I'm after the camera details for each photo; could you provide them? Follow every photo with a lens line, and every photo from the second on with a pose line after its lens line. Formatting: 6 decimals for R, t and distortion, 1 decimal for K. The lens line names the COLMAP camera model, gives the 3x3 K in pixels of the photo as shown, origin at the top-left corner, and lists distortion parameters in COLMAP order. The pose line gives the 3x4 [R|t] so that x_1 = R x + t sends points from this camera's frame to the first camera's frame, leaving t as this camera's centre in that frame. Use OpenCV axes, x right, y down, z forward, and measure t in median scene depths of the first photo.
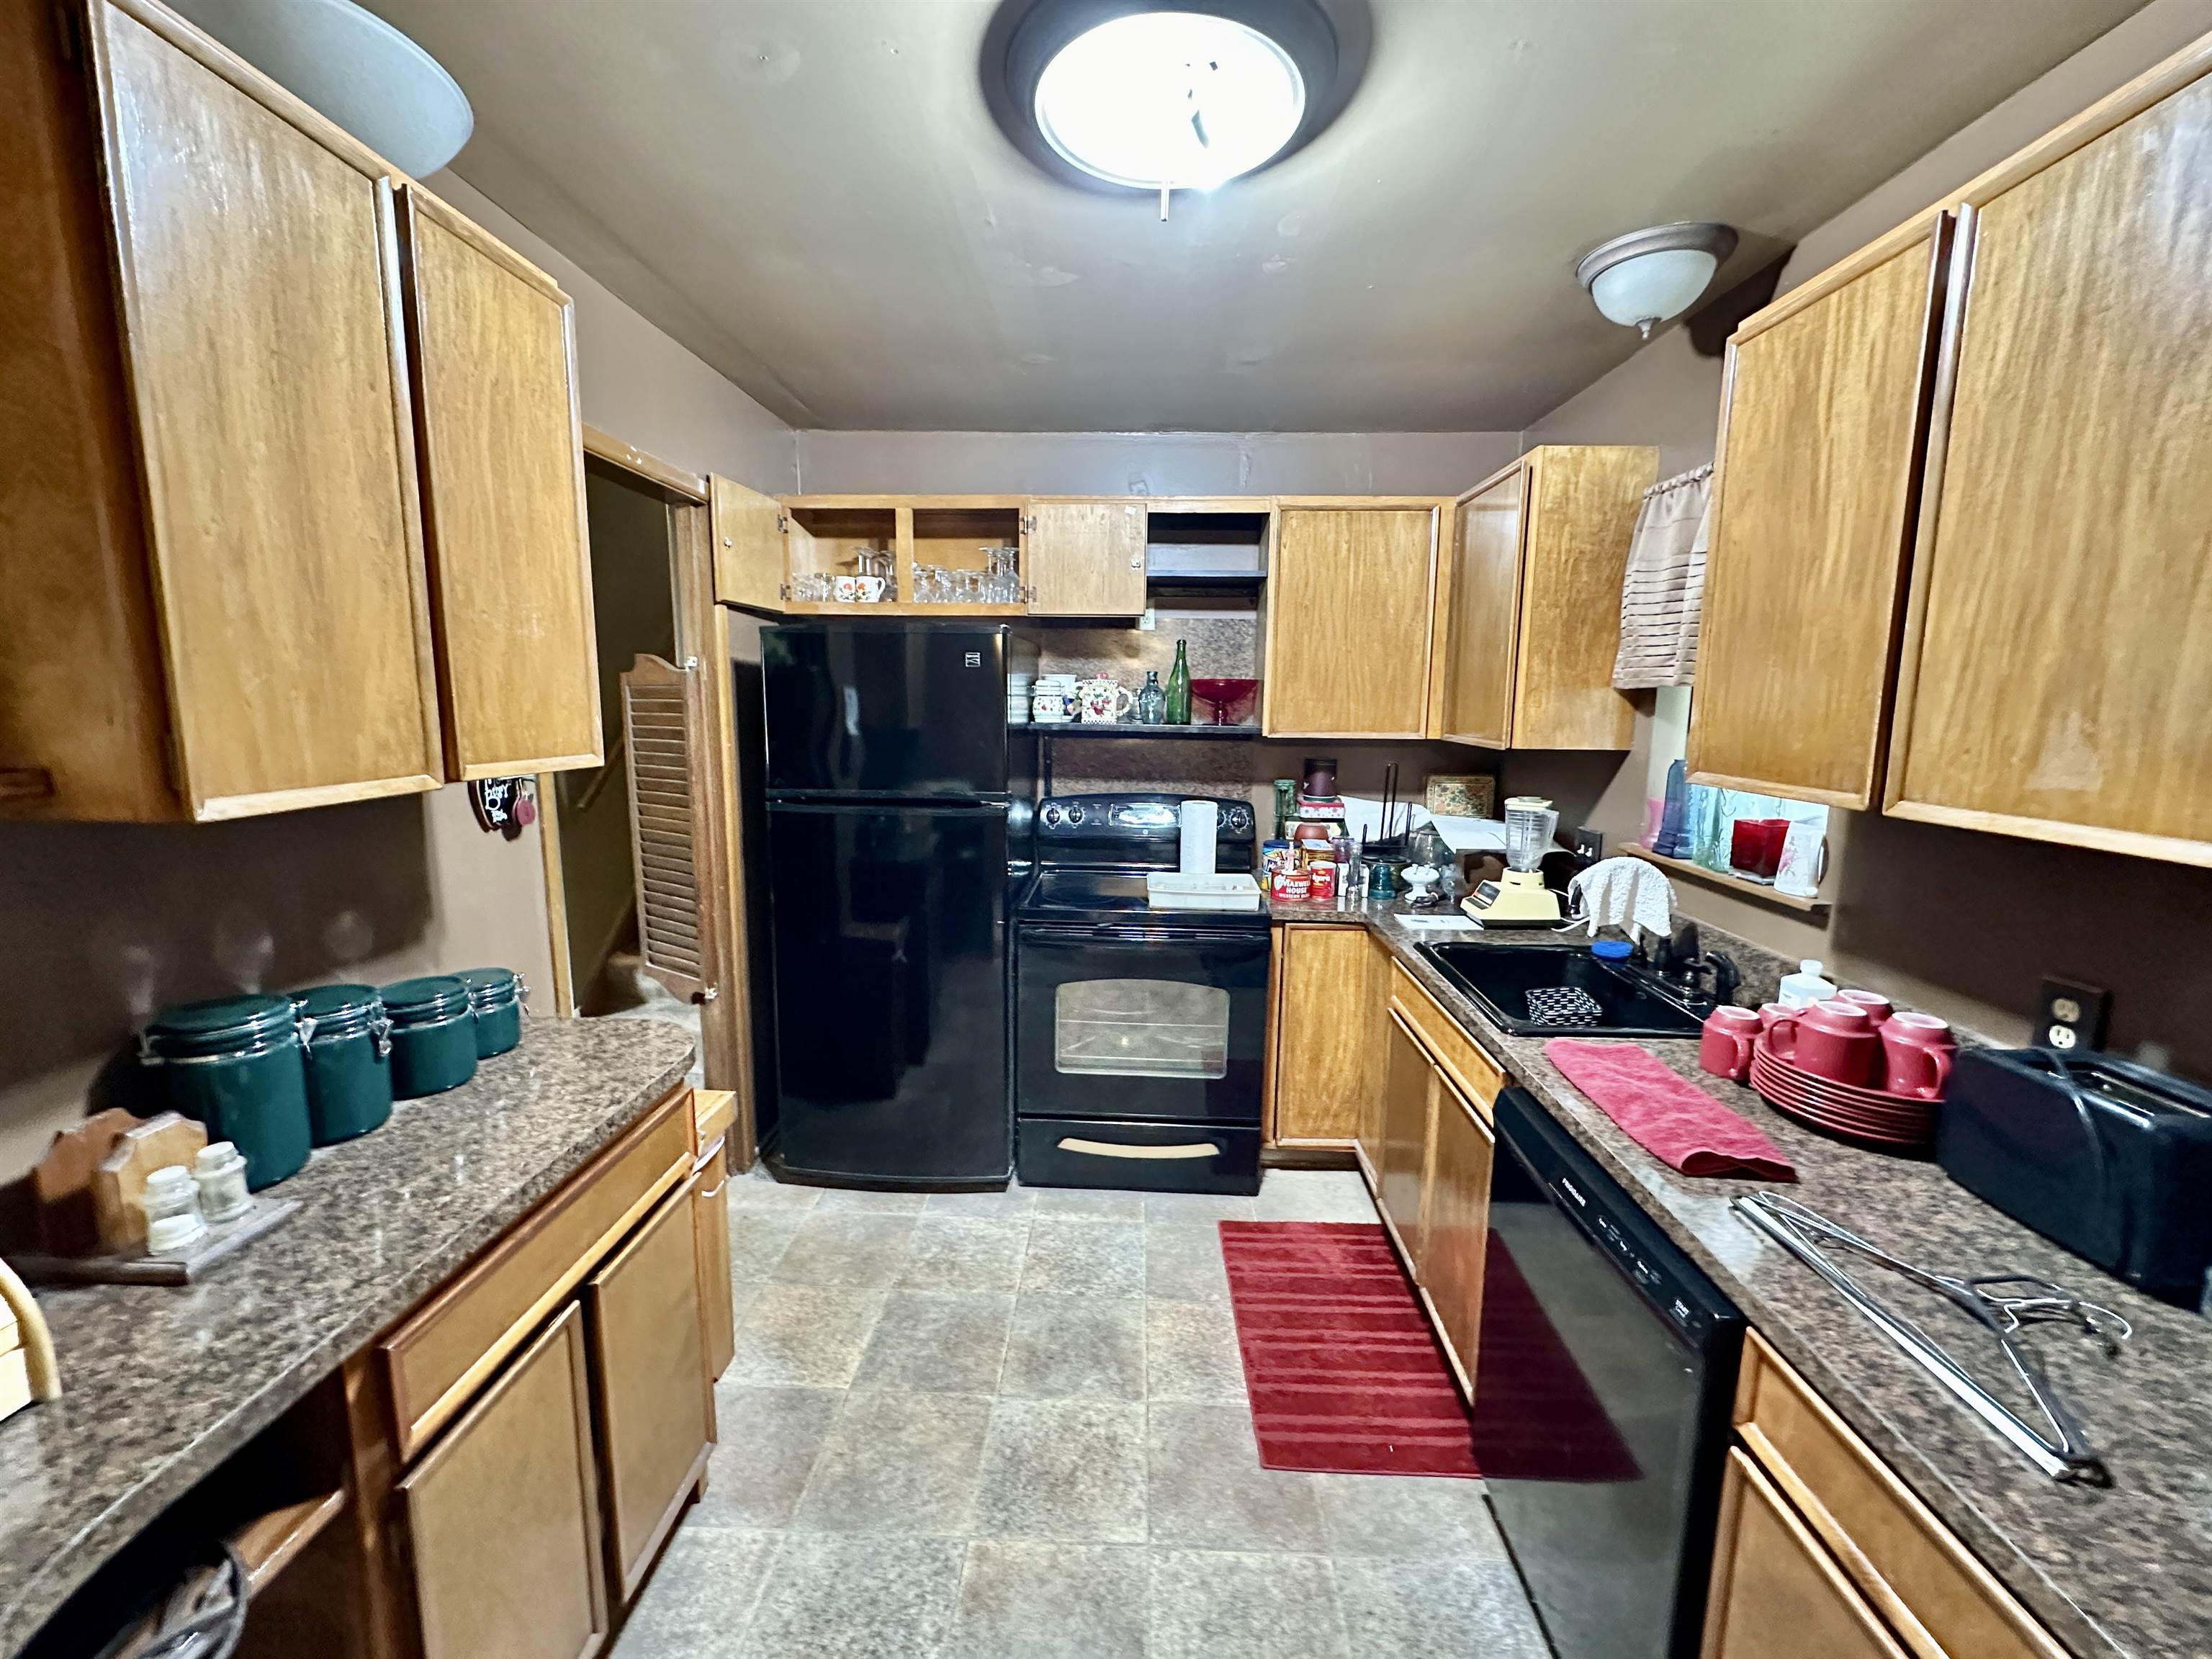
lens RADIAL K [[893.5, 0, 1108.2], [0, 893.5, 830.6], [0, 0, 1]] dist [-0.002399, 0.000309]
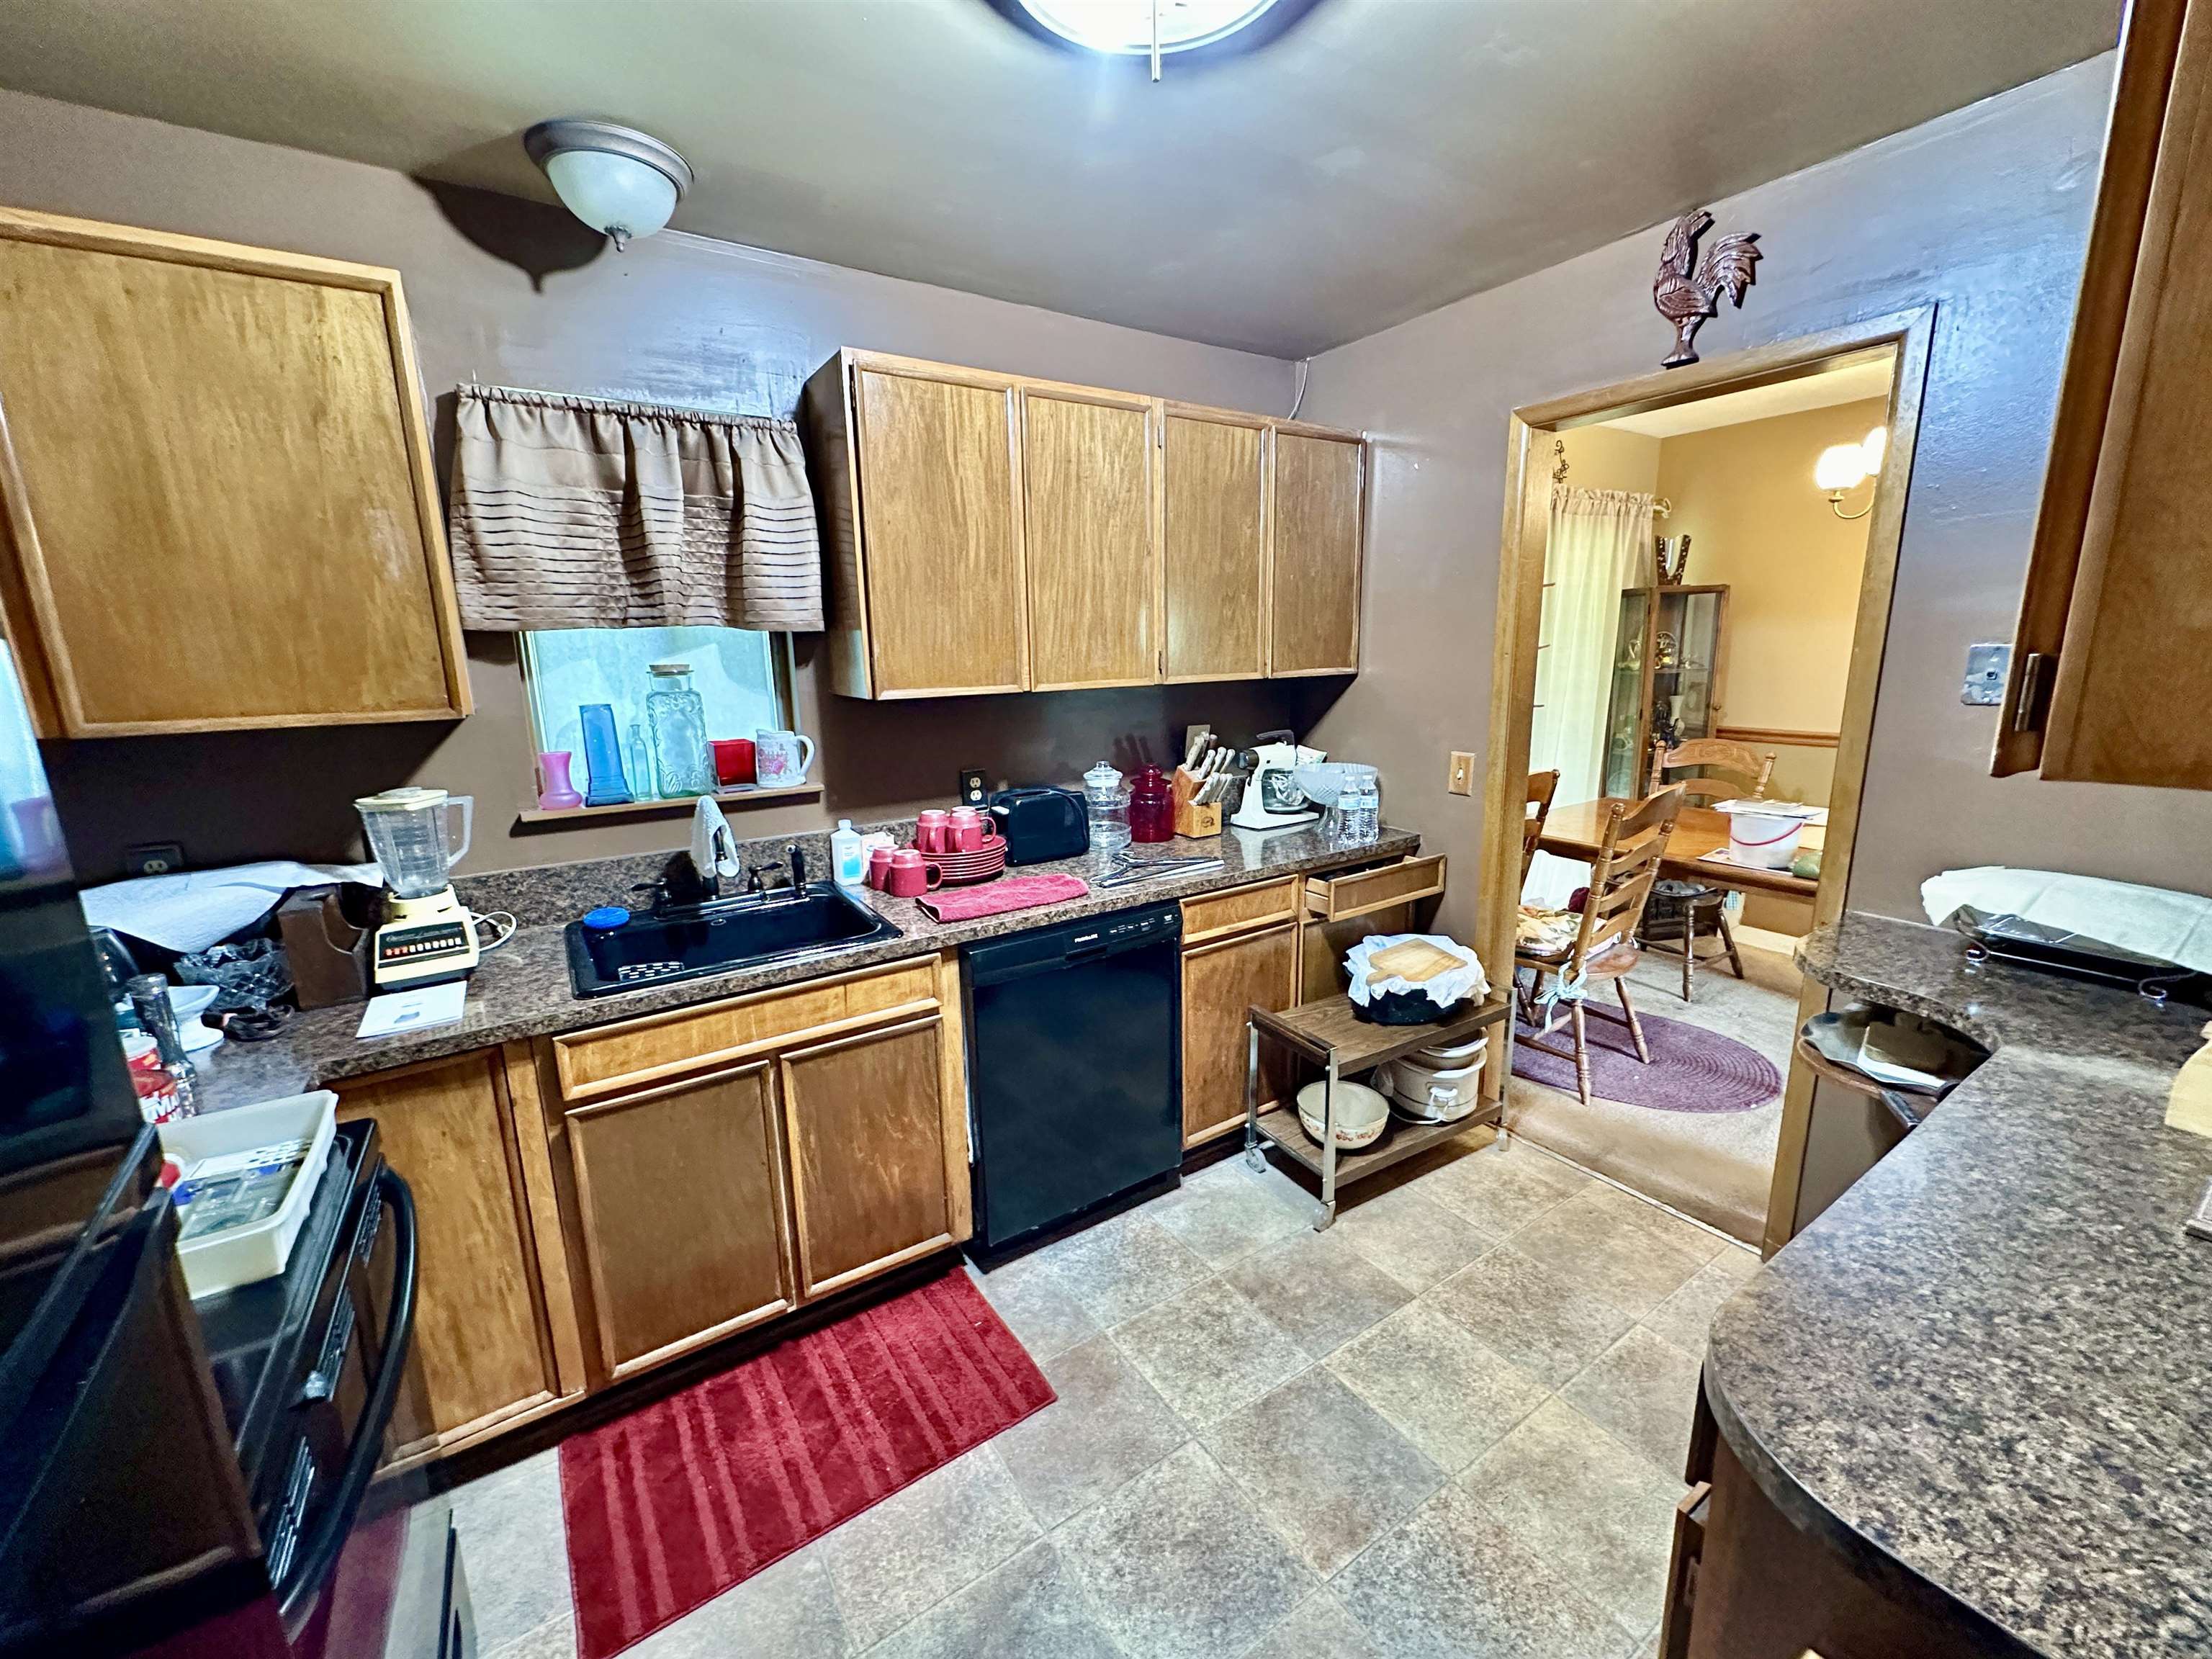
lens RADIAL K [[893.5, 0, 1108.2], [0, 893.5, 830.6], [0, 0, 1]] dist [-0.002399, 0.000309]
pose [[-0.592404, -0.163019, 0.788976, -0.776038], [0.137170, 0.944605, 0.298169, -0.268980], [-0.793878, 0.284861, -0.537227, 1.833232]]
